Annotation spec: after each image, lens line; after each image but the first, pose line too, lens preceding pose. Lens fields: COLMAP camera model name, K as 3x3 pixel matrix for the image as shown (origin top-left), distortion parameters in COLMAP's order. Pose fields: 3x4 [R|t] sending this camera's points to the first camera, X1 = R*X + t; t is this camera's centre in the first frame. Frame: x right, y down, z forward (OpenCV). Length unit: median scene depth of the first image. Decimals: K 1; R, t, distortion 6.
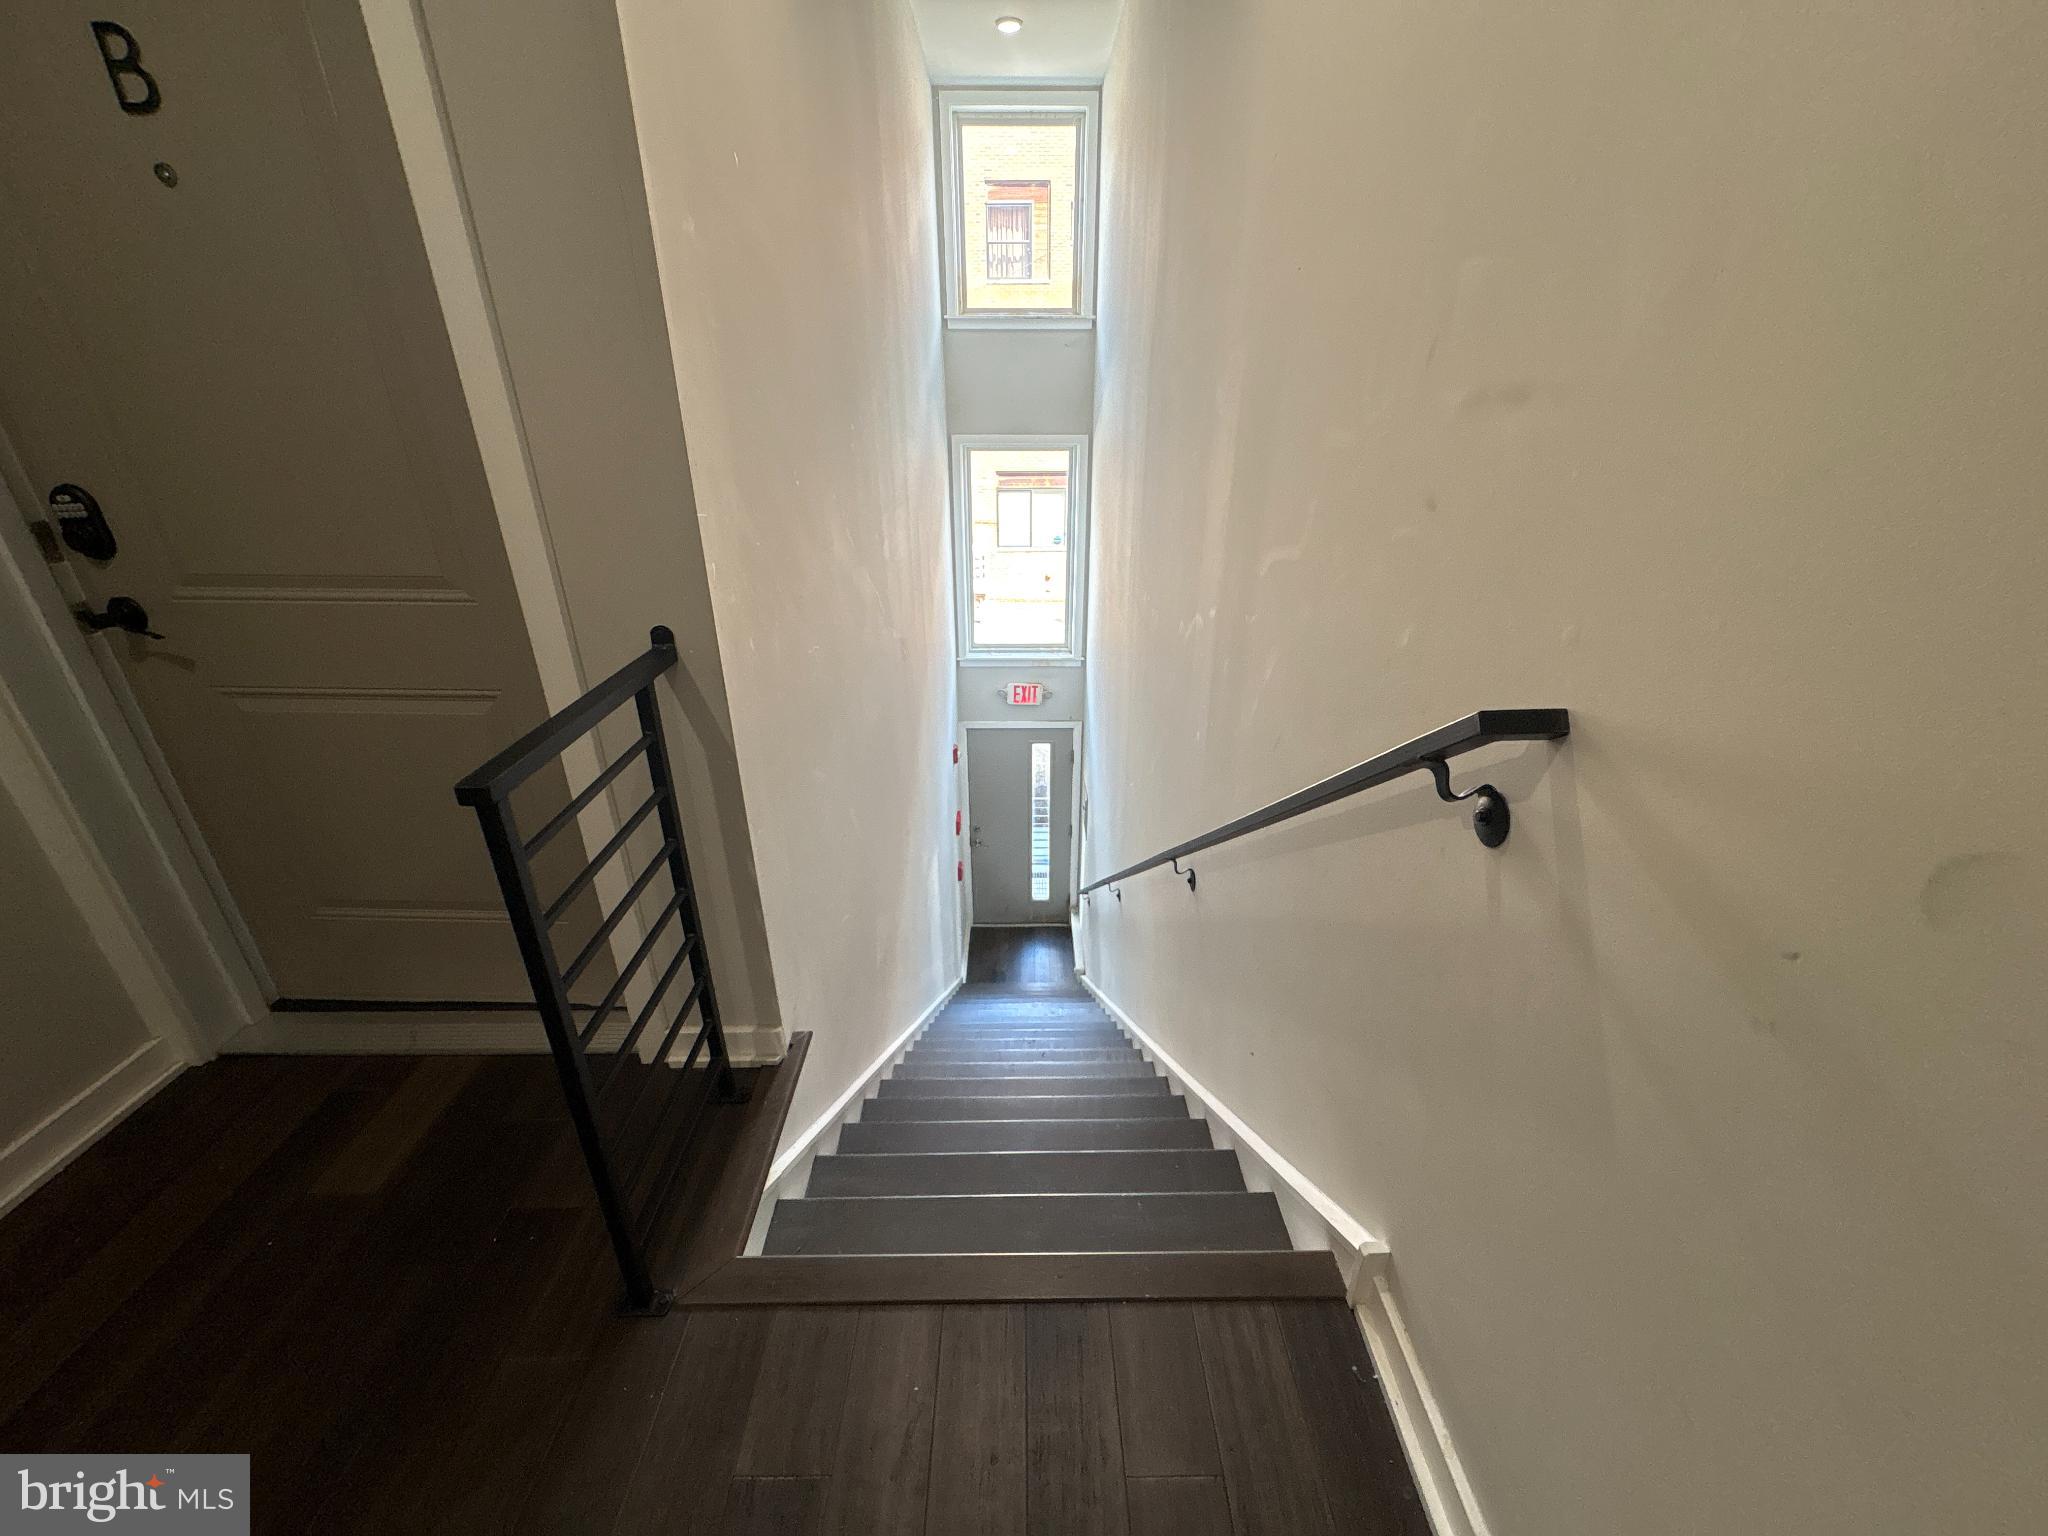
lens RADIAL K [[818.1, 0, 1022.5], [0, 818.1, 770.5], [0, 0, 1]] dist [-0.001858, -0.000977]
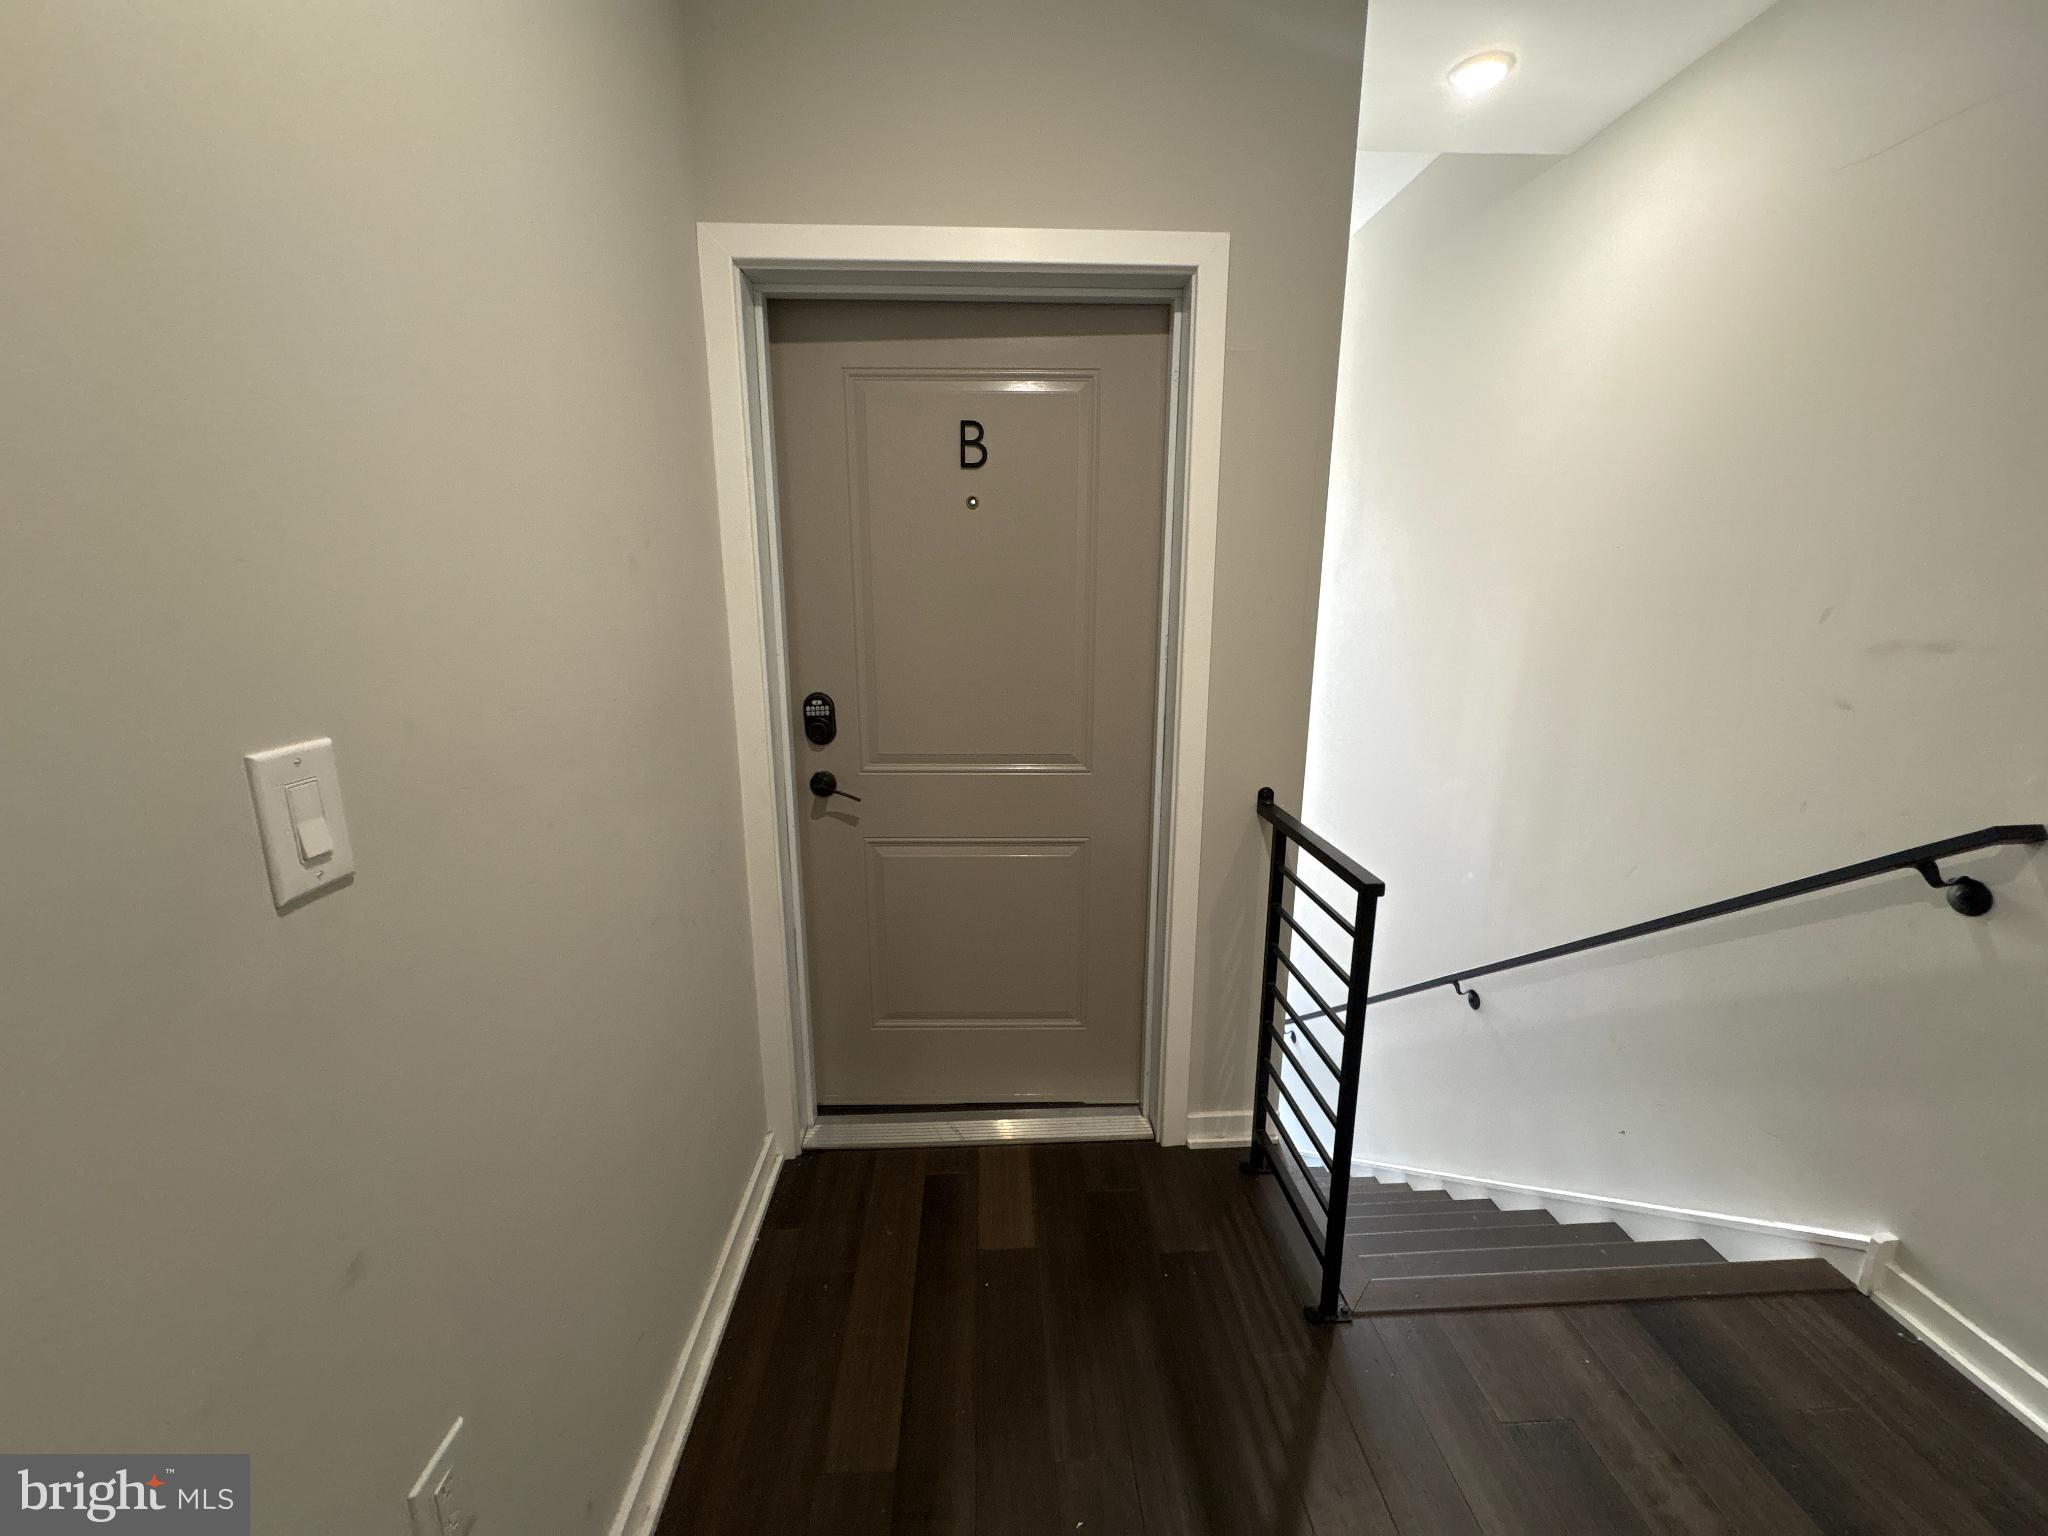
lens RADIAL K [[813.7, 0, 1024.0], [0, 813.7, 768.0], [0, 0, 1]] dist [0.000044, -0.000094]
pose [[0.999185, -0.009686, 0.039181, -0.970786], [0.017684, 0.977700, -0.209262, 0.081913], [-0.036280, 0.209785, 0.977074, -0.389321]]
